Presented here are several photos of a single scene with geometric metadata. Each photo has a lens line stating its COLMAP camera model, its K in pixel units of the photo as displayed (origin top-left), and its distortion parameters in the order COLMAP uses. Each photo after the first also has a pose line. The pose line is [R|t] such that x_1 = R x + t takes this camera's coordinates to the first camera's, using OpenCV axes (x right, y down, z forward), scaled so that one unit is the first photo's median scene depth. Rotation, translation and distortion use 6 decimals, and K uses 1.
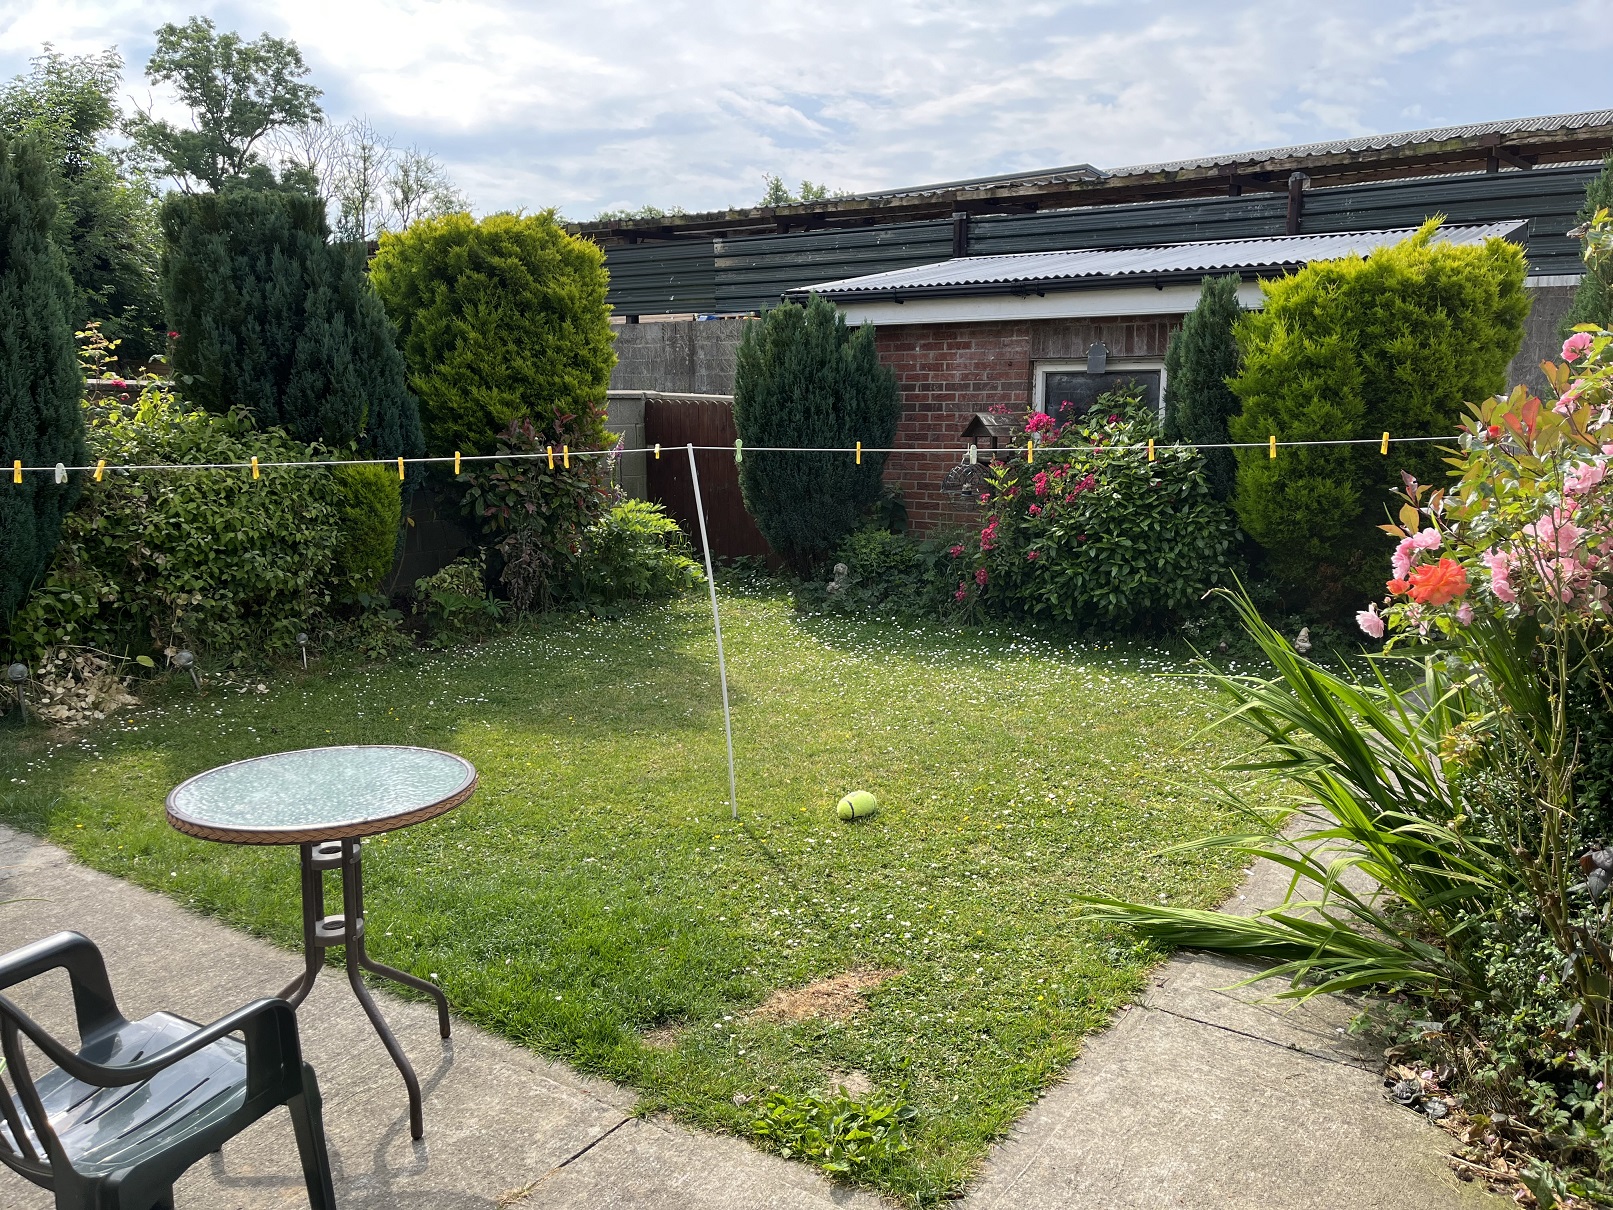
lens RADIAL K [[1227.5, 0, 815.2], [0, 1227.5, 602.3], [0, 0, 1]] dist [0.012696, 0.006725]
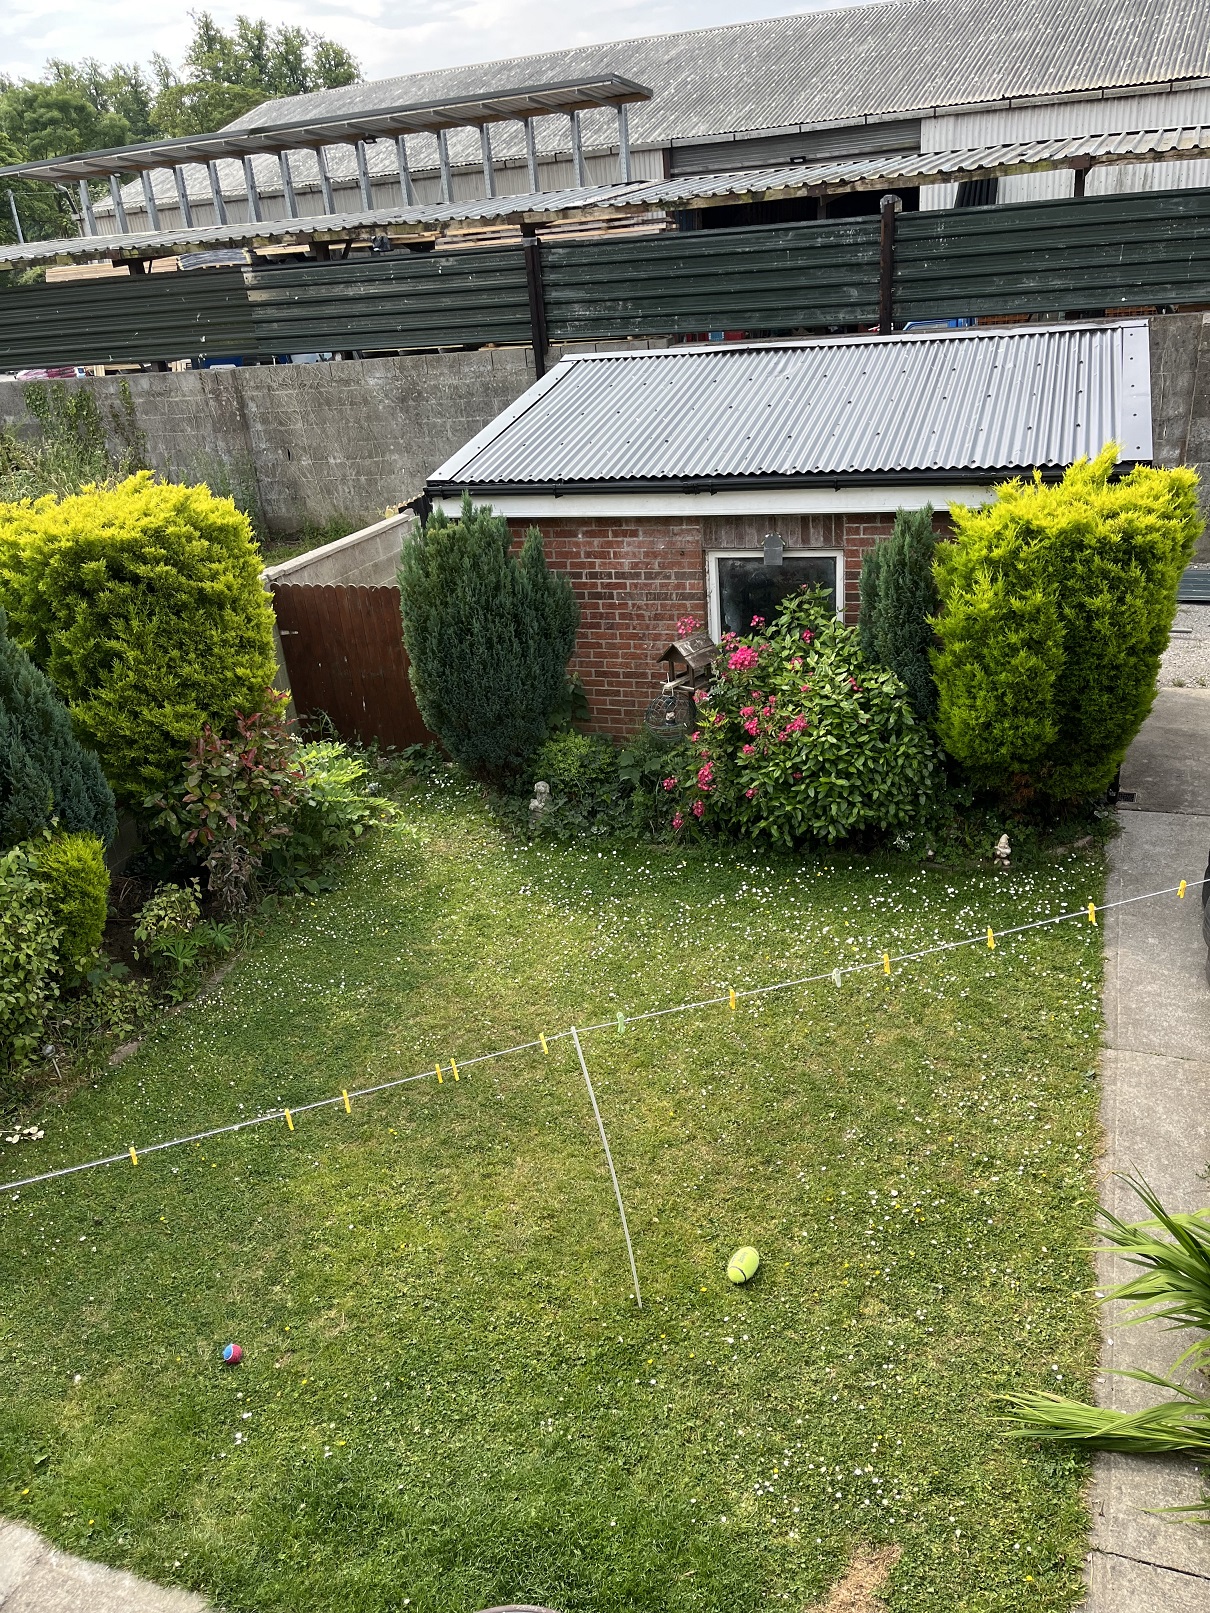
lens RADIAL K [[1227.5, 0, 605.0], [0, 1227.5, 806.5], [0, 0, 1]] dist [0.012696, 0.006725]
pose [[0.967475, -0.173564, 0.184030, -0.128748], [0.115970, 0.950854, 0.287103, -0.327008], [-0.224816, -0.256423, 0.940056, 0.055799]]
